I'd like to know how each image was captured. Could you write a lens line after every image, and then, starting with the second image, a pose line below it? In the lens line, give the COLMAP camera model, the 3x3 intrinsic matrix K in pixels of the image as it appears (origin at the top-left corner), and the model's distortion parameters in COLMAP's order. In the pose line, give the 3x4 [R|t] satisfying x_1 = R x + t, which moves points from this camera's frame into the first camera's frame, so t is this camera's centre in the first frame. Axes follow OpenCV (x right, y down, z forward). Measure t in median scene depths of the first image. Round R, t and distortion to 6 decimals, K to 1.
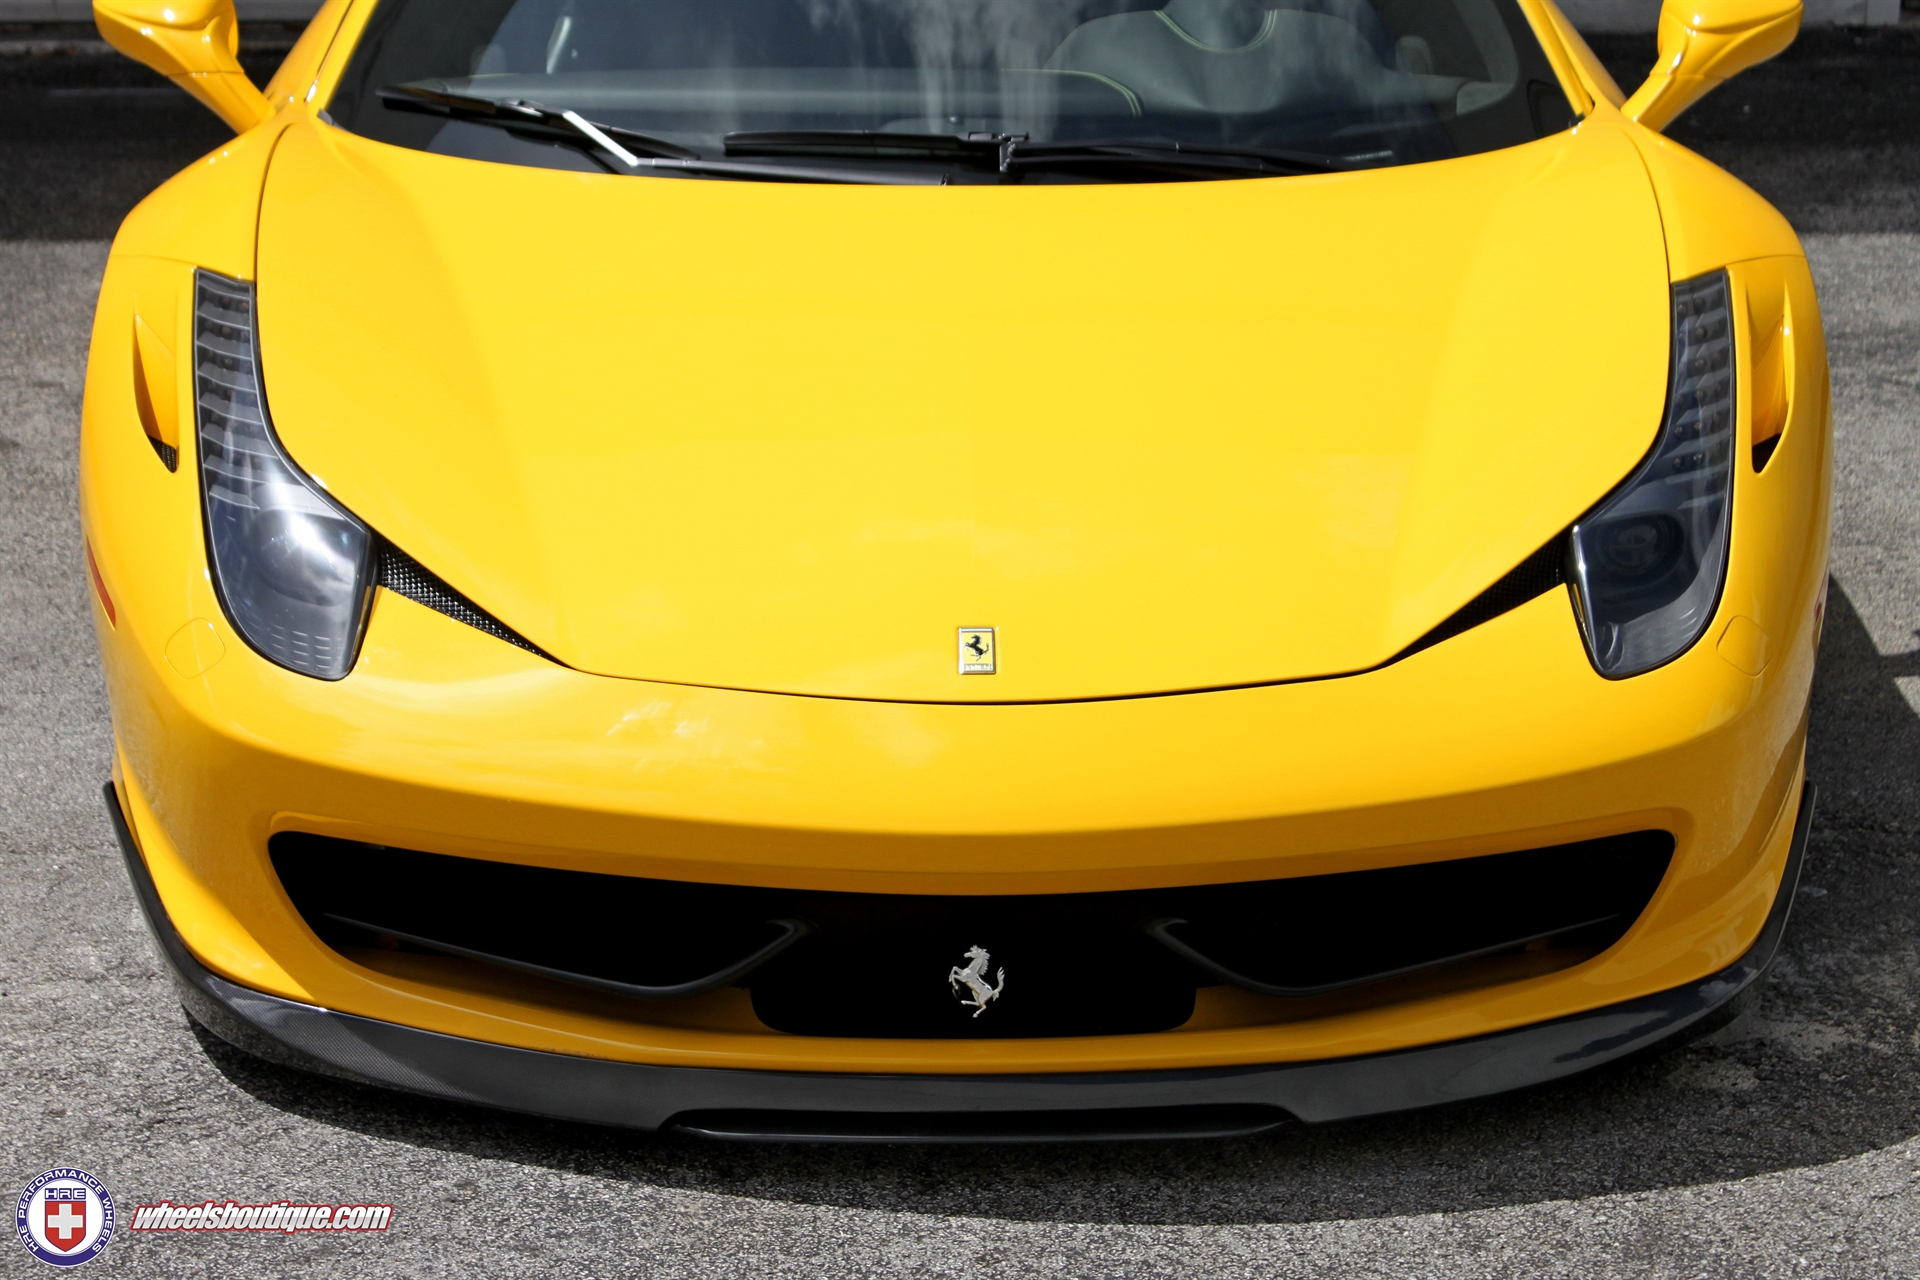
lens RADIAL K [[3953.8, 0, 960.0], [0, 3953.8, 640.0], [0, 0, 1]] dist [-0.001473, 0.091942]
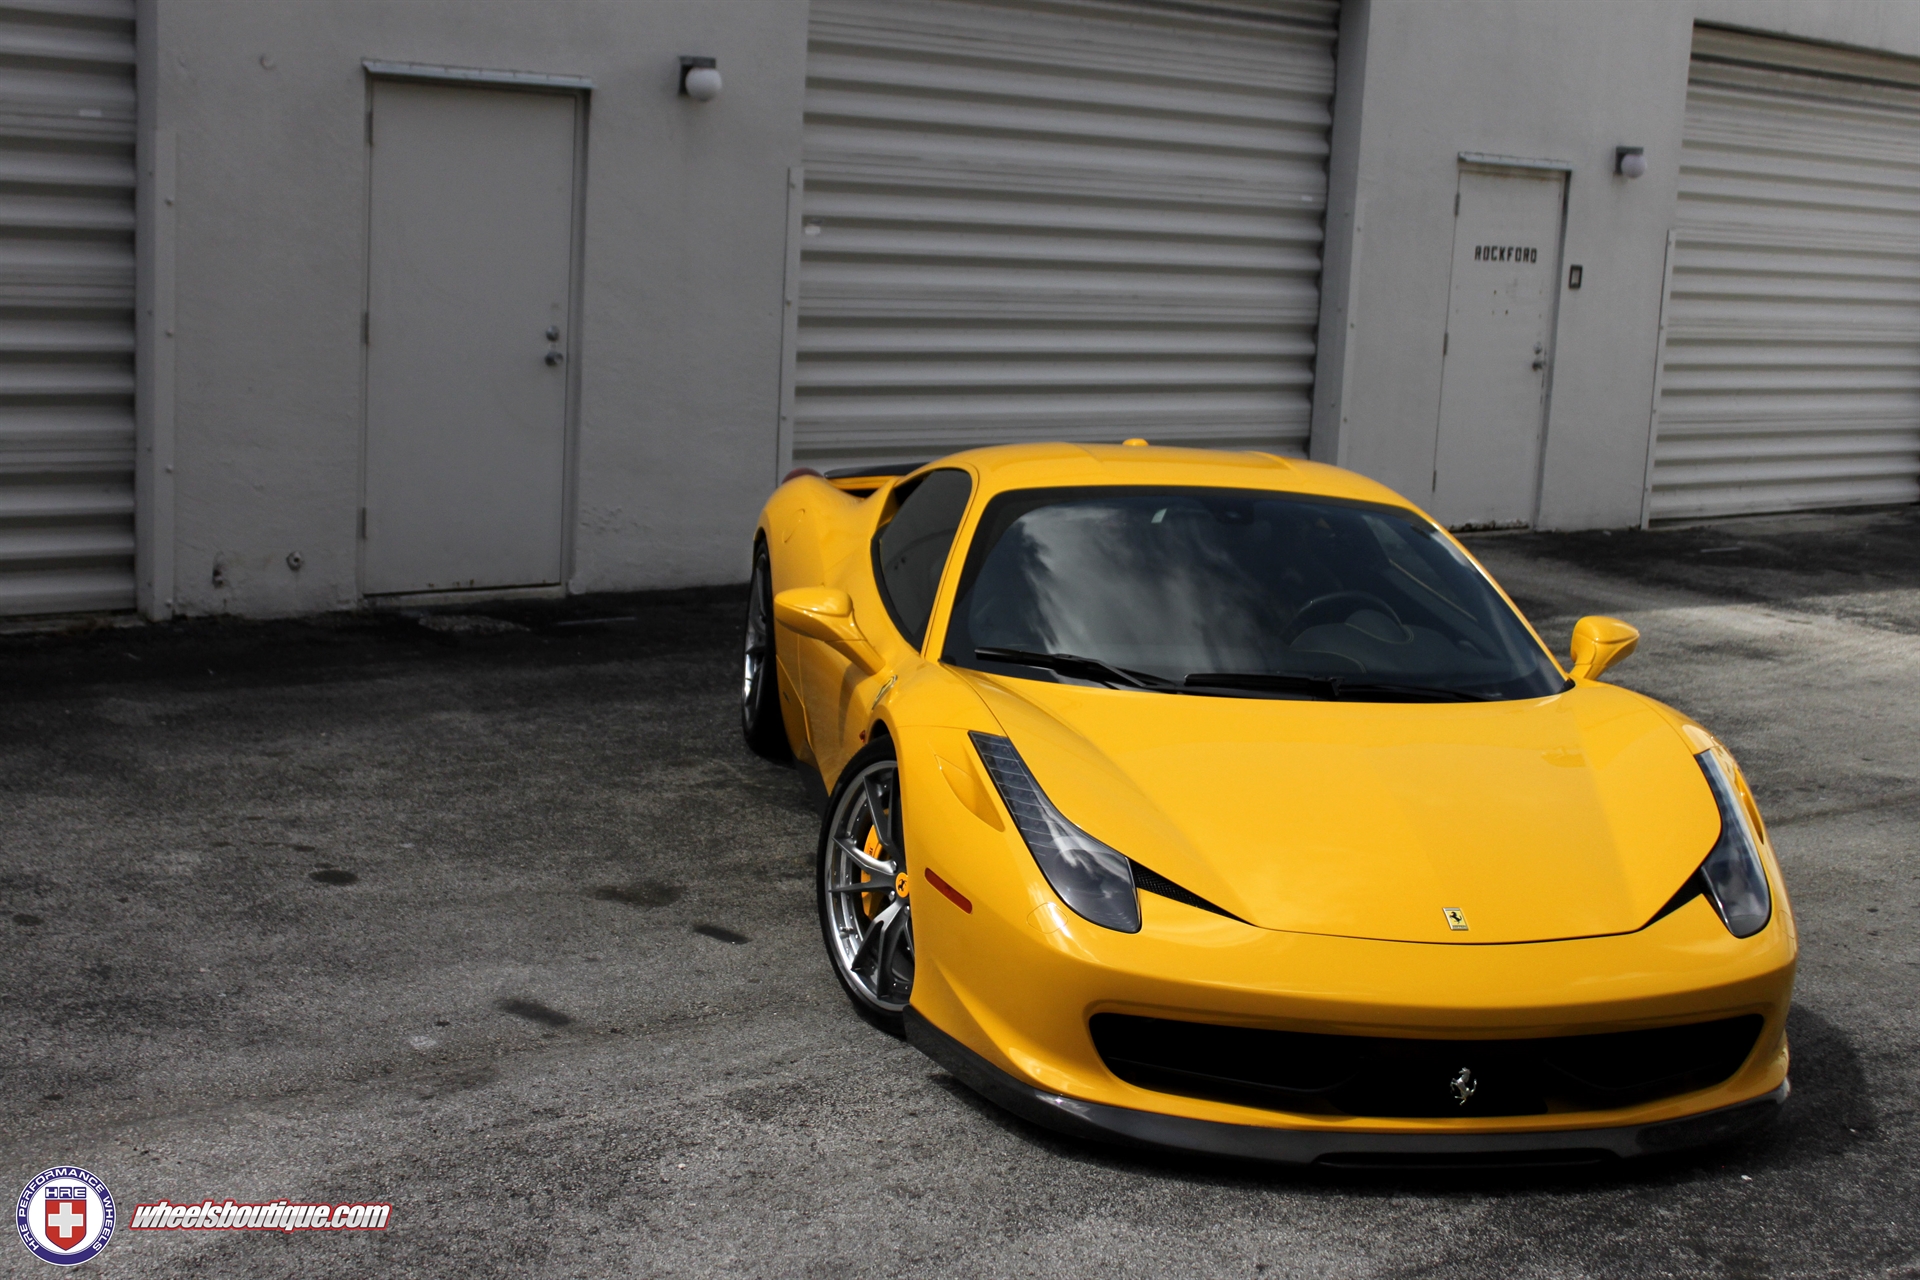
lens RADIAL K [[2608.7, 0, 960.0], [0, 2608.7, 640.0], [0, 0, 1]] dist [-0.116545, 0.069180]
pose [[0.988857, 0.027887, 0.146235, -0.426569], [-0.002165, 0.984888, -0.173179, 0.088822], [-0.148854, 0.170932, 0.973974, -0.251483]]
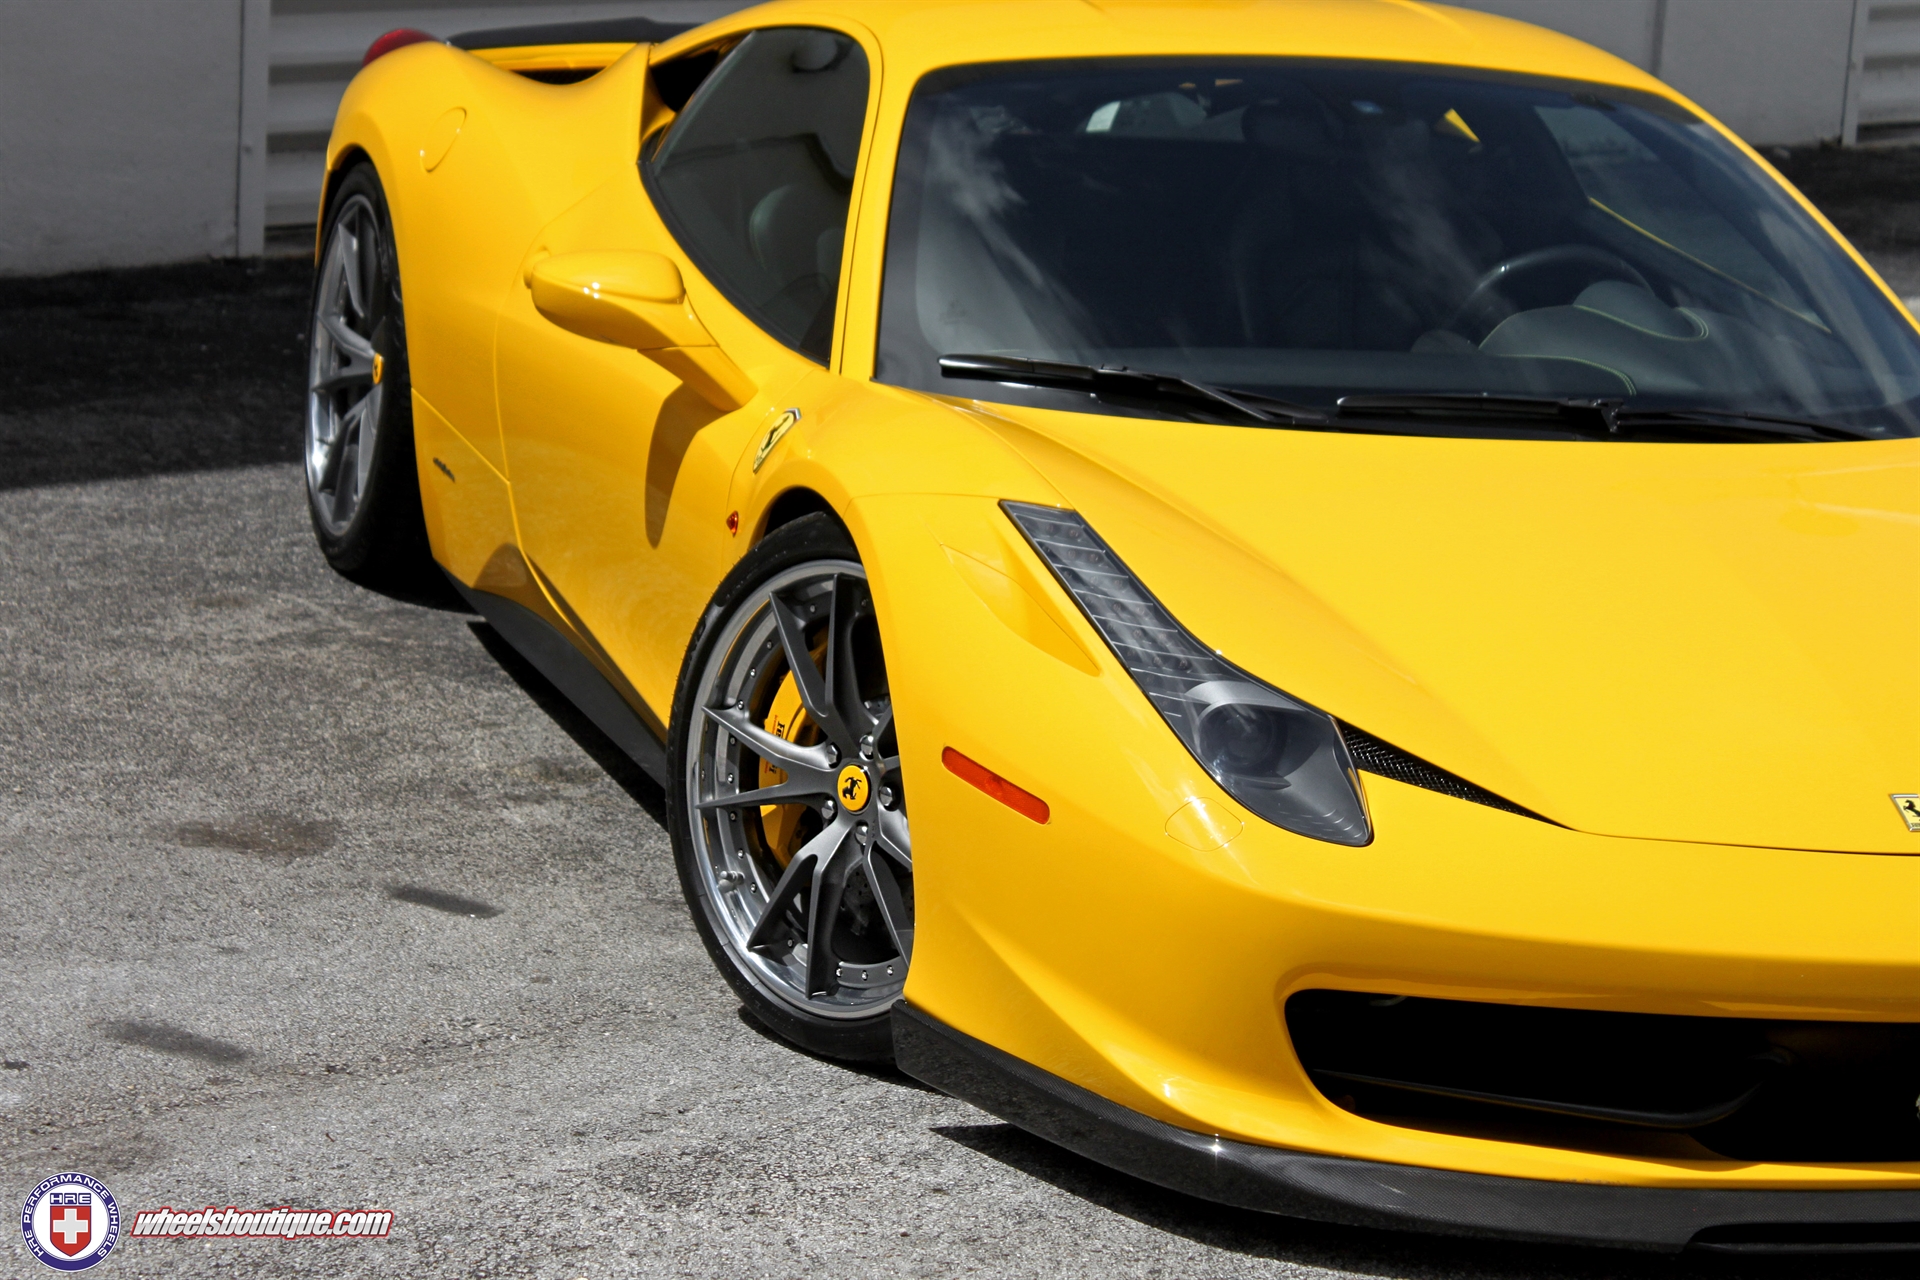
lens RADIAL K [[5361.3, 0, 960.0], [0, 5361.3, 640.0], [0, 0, 1]] dist [0.021730, 0.291417]
pose [[0.965410, 0.003147, 0.260718, -0.641117], [0.030795, 0.991552, -0.126000, 0.134865], [-0.258912, 0.129671, 0.957157, -0.388860]]
